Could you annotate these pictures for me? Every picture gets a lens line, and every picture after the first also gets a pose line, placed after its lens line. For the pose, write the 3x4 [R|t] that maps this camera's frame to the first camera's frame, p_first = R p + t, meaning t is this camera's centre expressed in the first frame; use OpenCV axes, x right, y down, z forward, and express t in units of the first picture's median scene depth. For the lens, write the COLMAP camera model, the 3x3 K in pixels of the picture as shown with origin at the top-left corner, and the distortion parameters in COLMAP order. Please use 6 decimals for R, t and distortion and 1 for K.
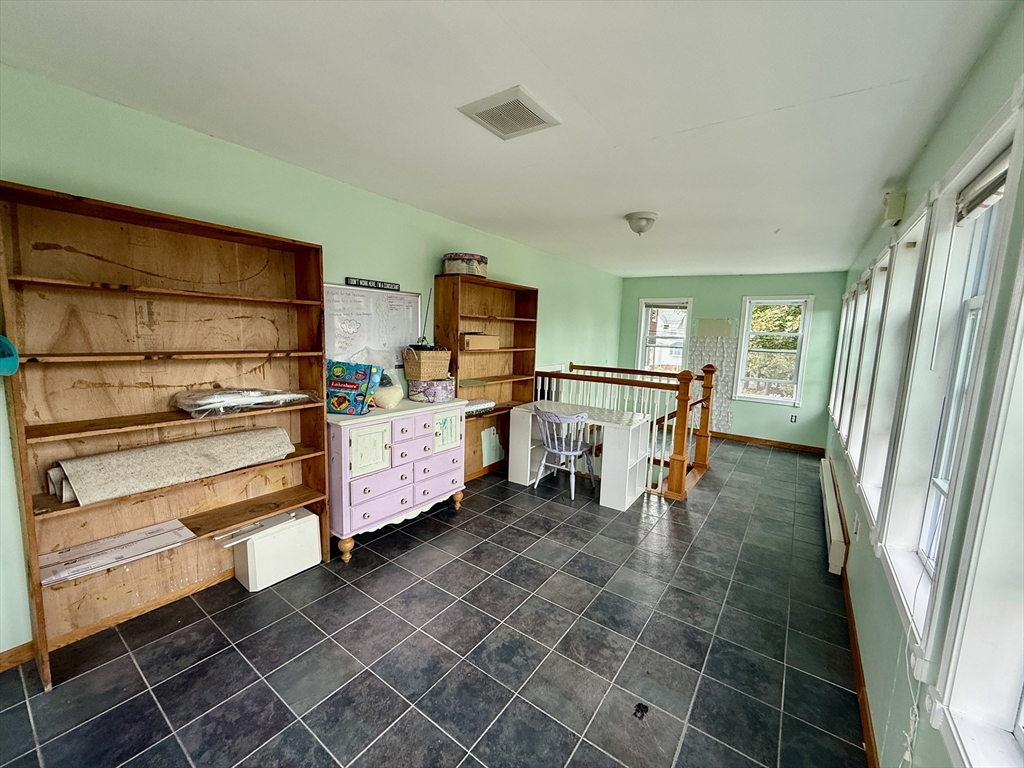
lens RADIAL K [[406.6, 0, 509.0], [0, 406.6, 386.2], [0, 0, 1]] dist [-0.002952, 0.000879]
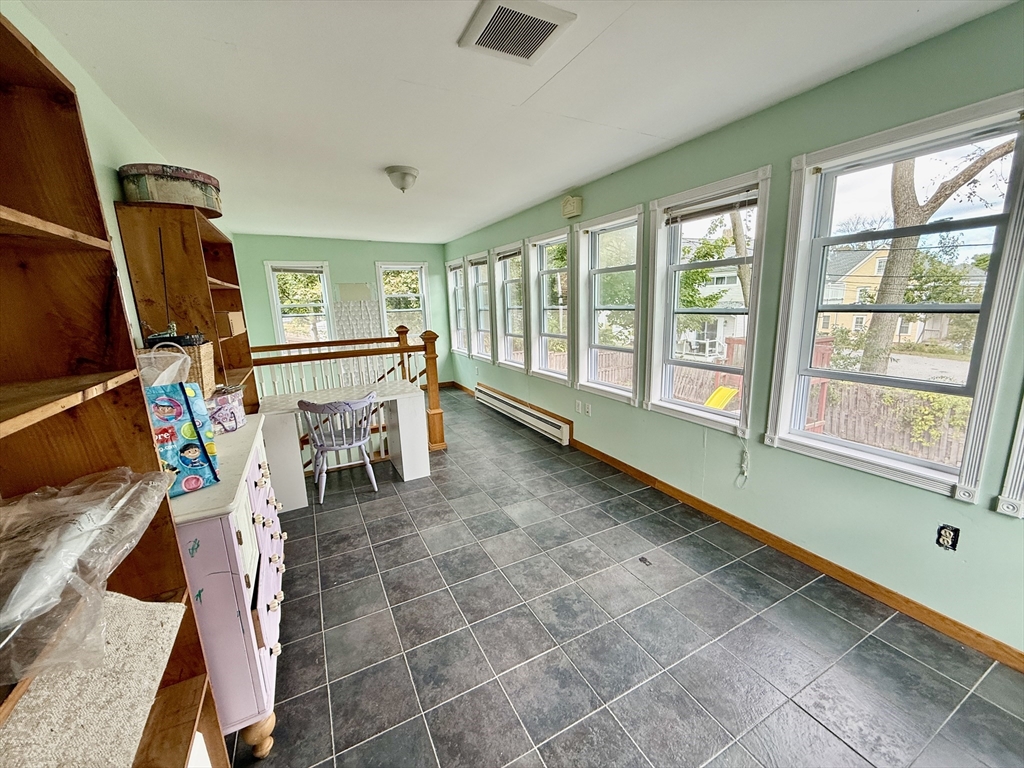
lens RADIAL K [[406.6, 0, 511.3], [0, 406.6, 382.8], [0, 0, 1]] dist [-0.002952, 0.000879]
pose [[0.447464, -0.226189, 0.865225, -0.564062], [0.164436, 0.971801, 0.169009, -0.067255], [-0.879054, 0.066648, 0.472040, 0.412455]]
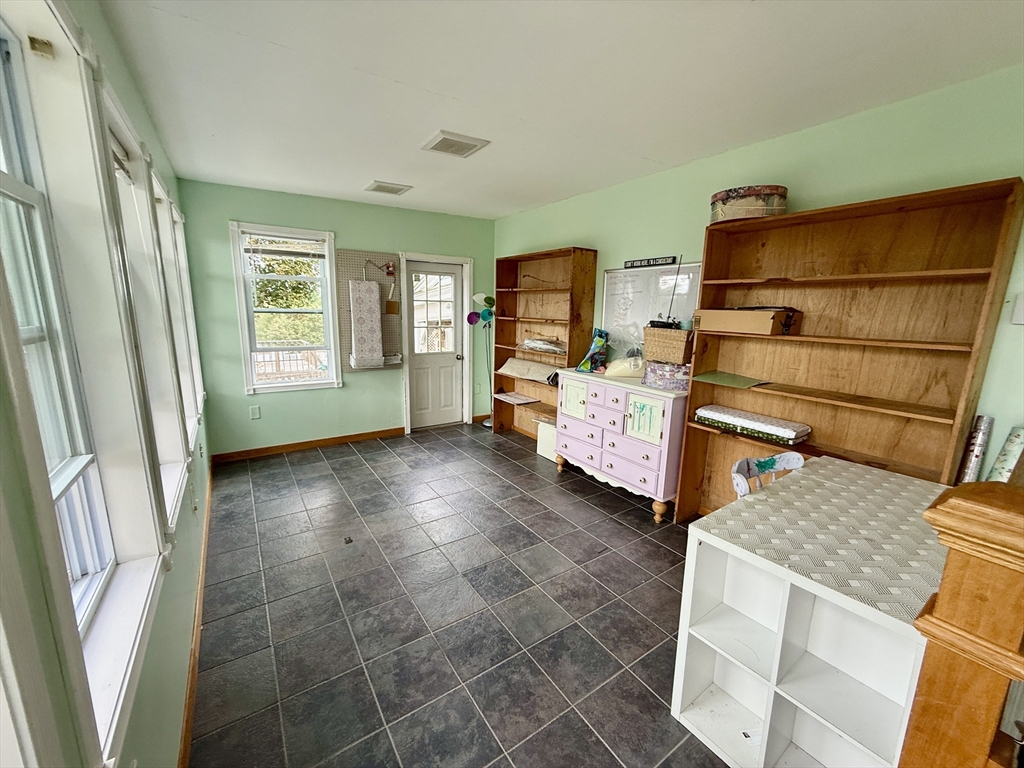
lens RADIAL K [[406.6, 0, 507.8], [0, 406.6, 383.6], [0, 0, 1]] dist [-0.002952, 0.000879]
pose [[-0.343087, 0.136552, -0.929325, 0.868538], [-0.152325, 0.968192, 0.198498, -0.107738], [0.926870, 0.209661, -0.311374, 1.130060]]
